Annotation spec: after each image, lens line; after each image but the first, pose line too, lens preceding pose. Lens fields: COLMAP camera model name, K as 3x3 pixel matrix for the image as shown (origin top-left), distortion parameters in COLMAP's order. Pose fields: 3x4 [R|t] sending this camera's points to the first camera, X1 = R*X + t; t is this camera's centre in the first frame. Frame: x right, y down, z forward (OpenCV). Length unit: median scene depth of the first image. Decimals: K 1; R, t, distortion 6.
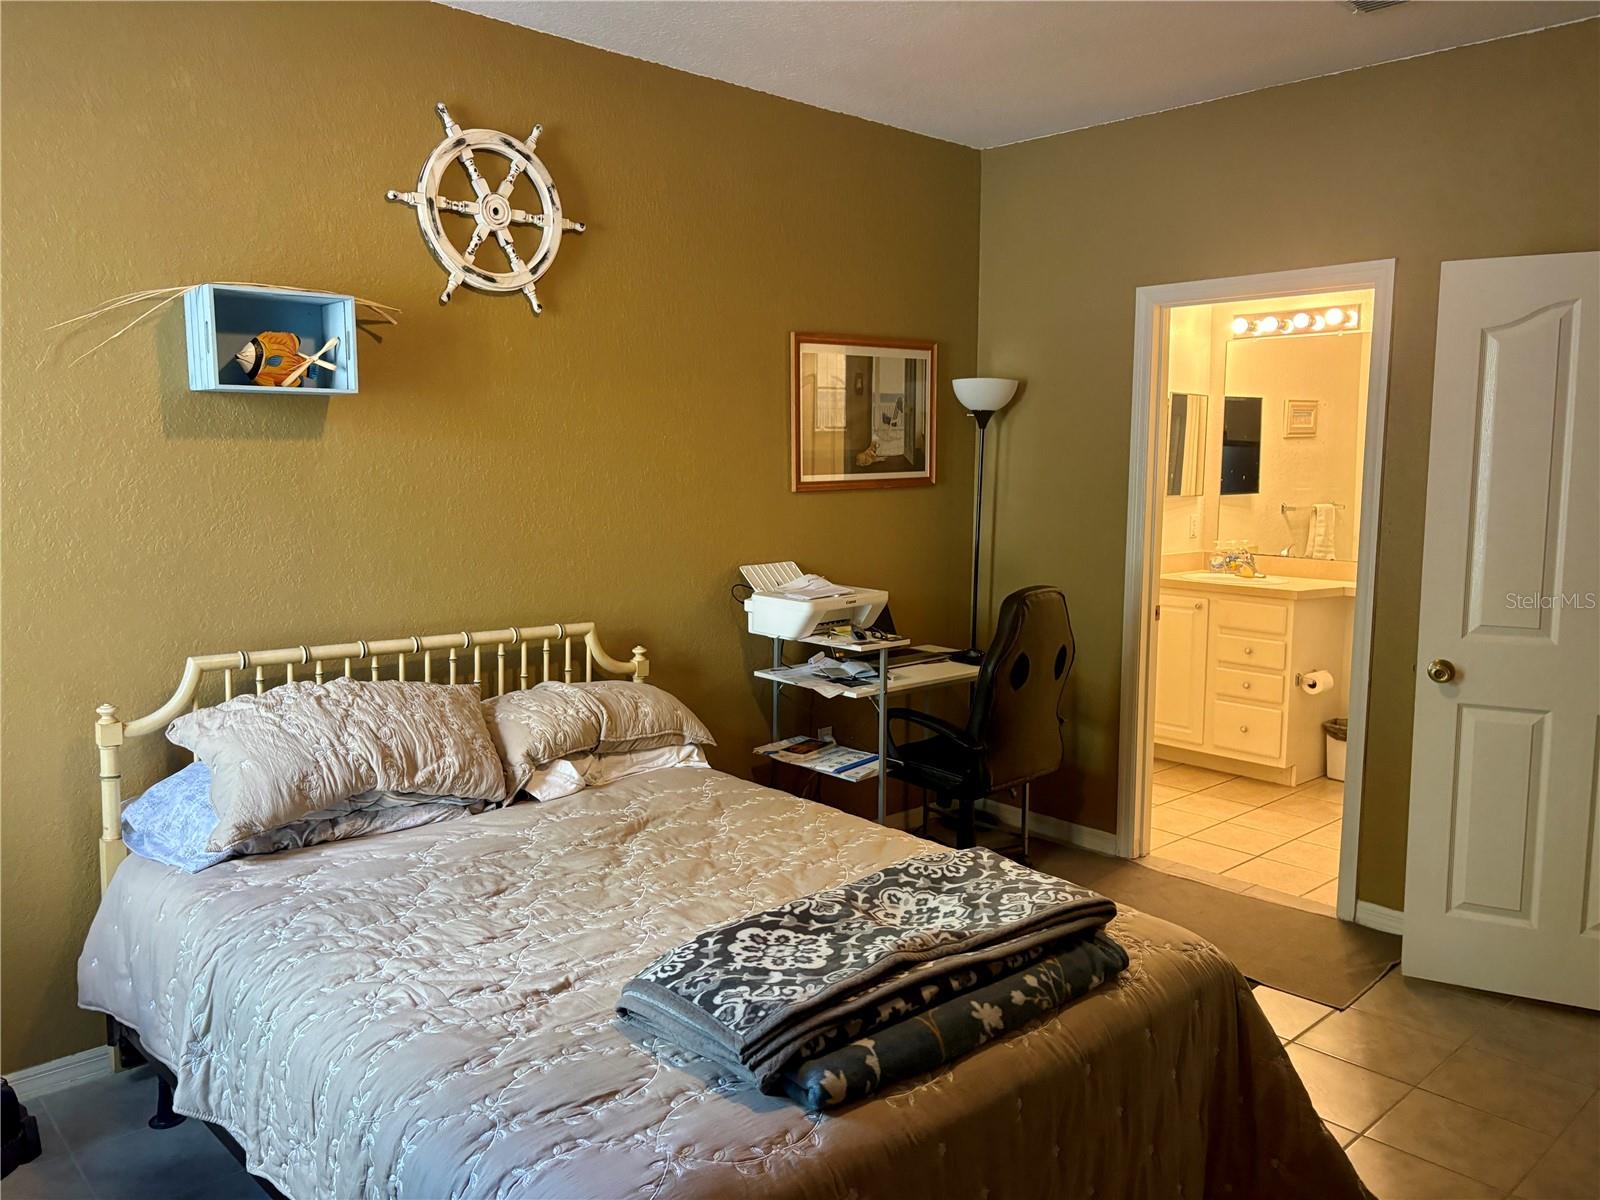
lens RADIAL K [[1209.1, 0, 799.0], [0, 1209.1, 590.9], [0, 0, 1]] dist [0.056654, -0.080407]
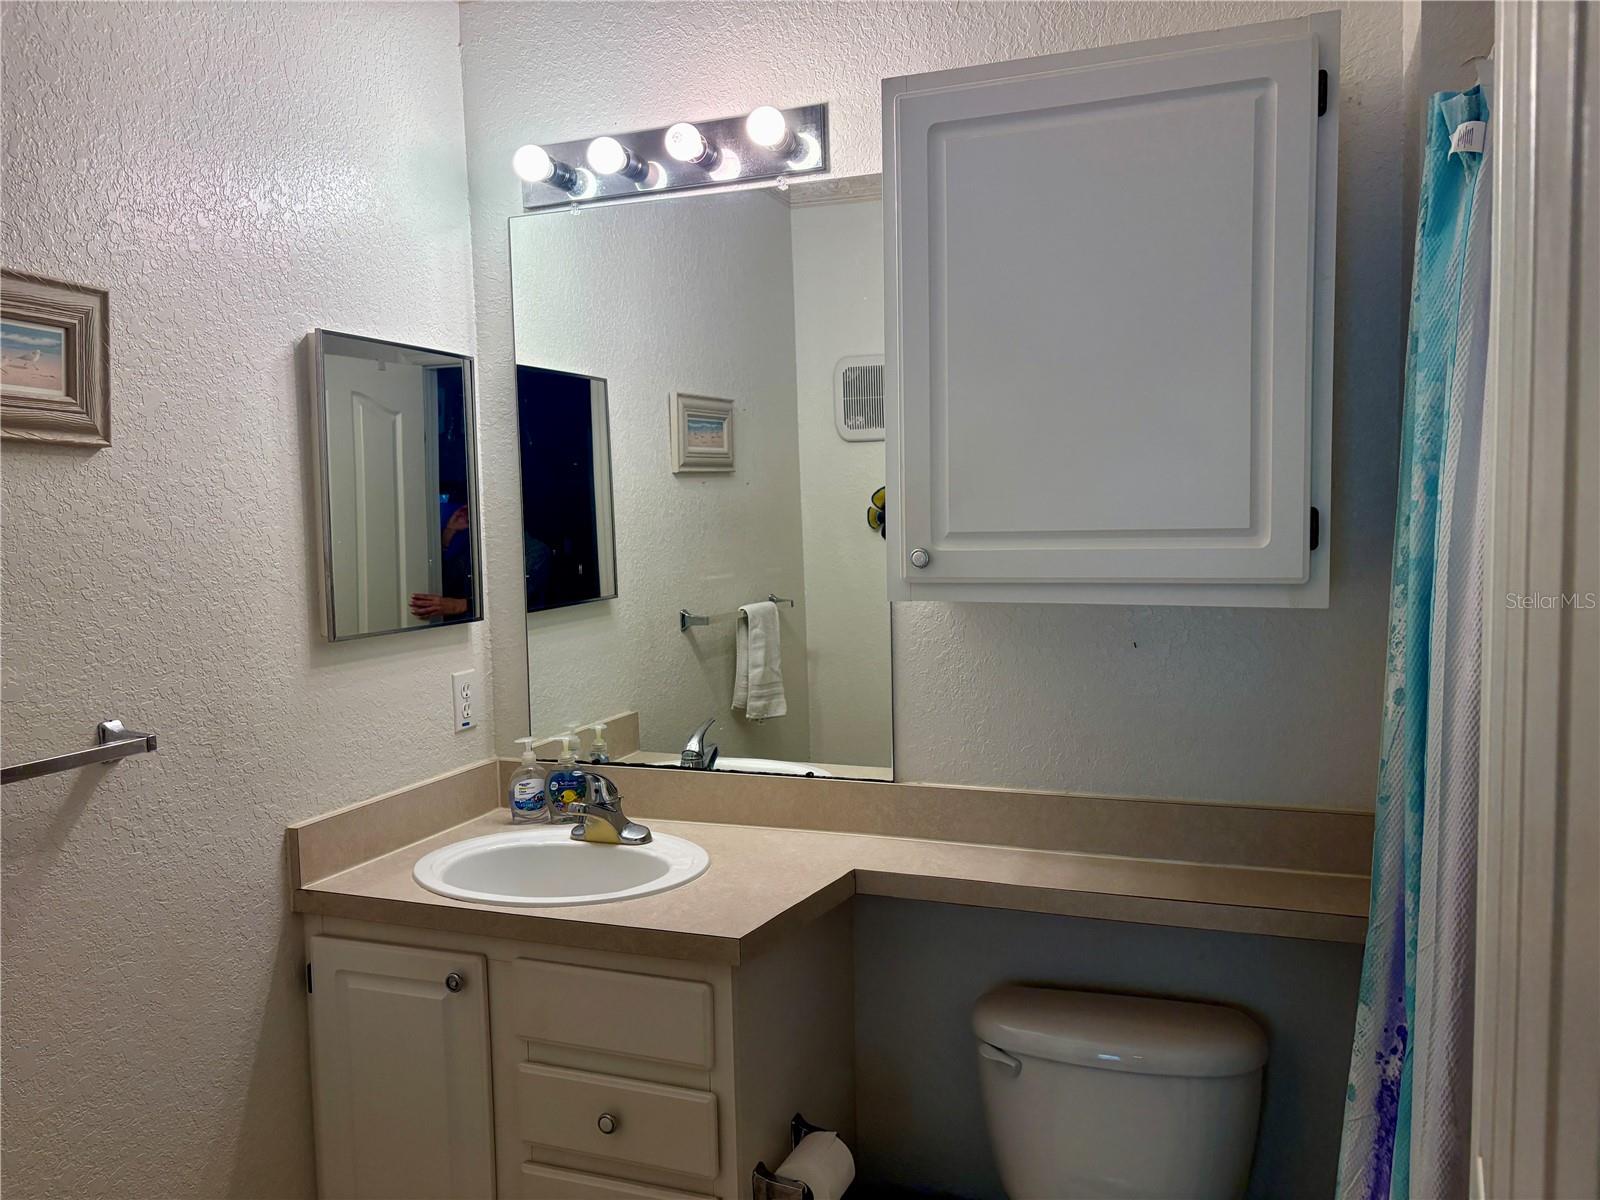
lens RADIAL K [[1209.1, 0, 800.1], [0, 1209.1, 598.8], [0, 0, 1]] dist [0.056654, -0.080407]
pose [[0.893071, -0.058107, 0.446148, 0.268859], [0.075880, 0.996873, -0.022059, -0.073395], [-0.443471, 0.053554, 0.894687, 0.657564]]
